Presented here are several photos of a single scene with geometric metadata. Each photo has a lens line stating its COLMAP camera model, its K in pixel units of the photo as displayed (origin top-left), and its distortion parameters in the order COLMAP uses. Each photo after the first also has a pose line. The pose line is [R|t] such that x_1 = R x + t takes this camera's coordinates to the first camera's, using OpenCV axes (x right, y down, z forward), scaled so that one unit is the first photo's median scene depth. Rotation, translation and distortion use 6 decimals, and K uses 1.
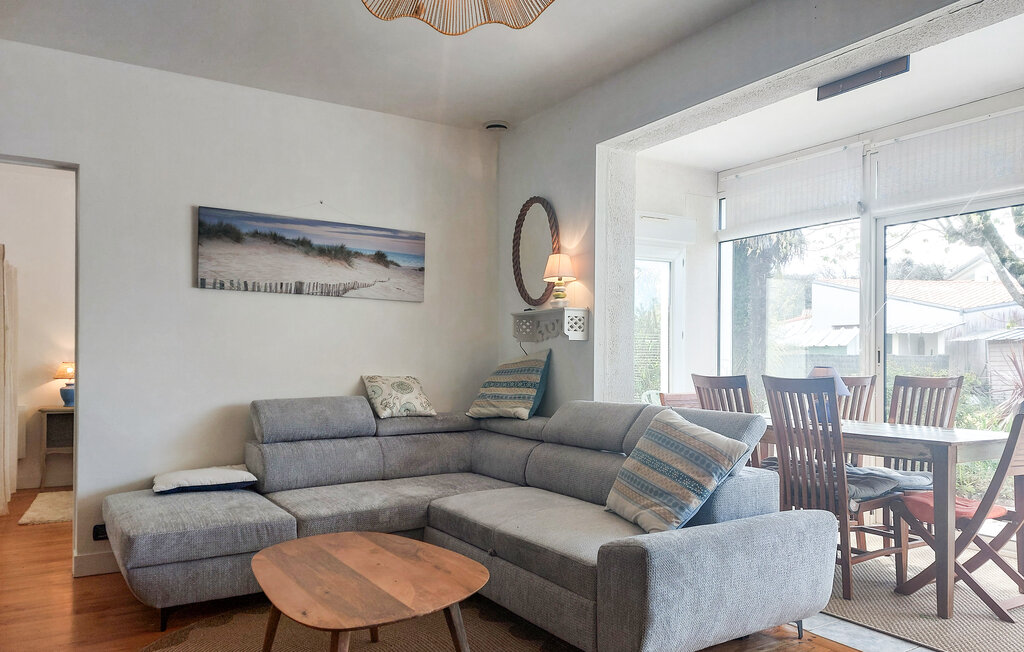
lens RADIAL K [[853.1, 0, 512.1], [0, 853.1, 361.2], [0, 0, 1]] dist [0.037107, 0.000221]
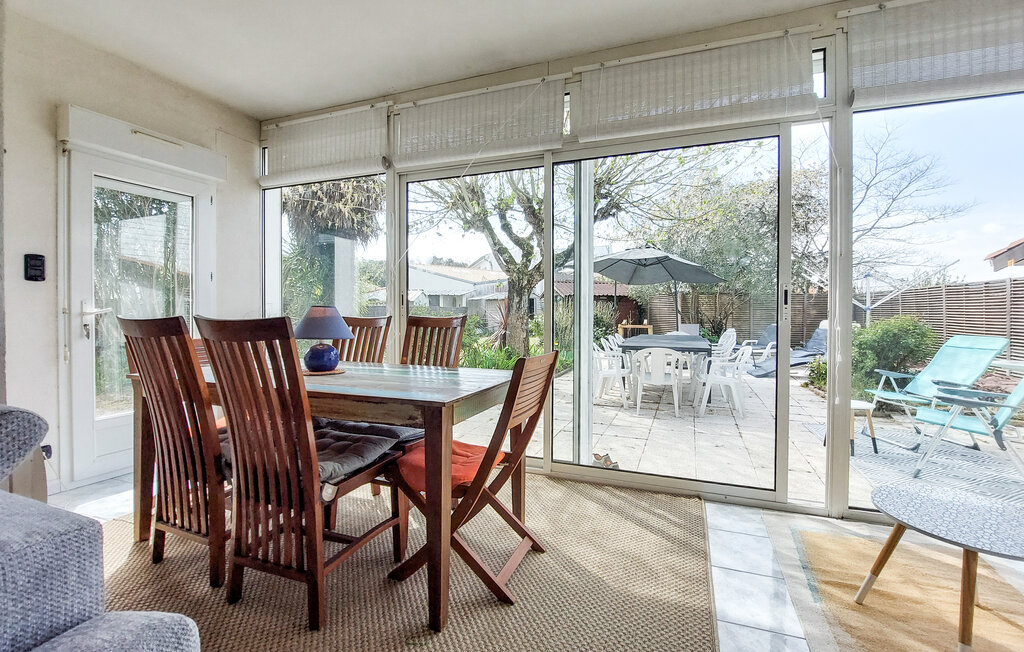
lens RADIAL K [[417.9, 0, 511.9], [0, 417.9, 329.0], [0, 0, 1]] dist [-0.000972, -0.000199]
pose [[0.844474, -0.019134, 0.535255, 0.296301], [-0.001868, 0.999250, 0.038668, 0.013410], [-0.535593, -0.033654, 0.843805, 0.539153]]
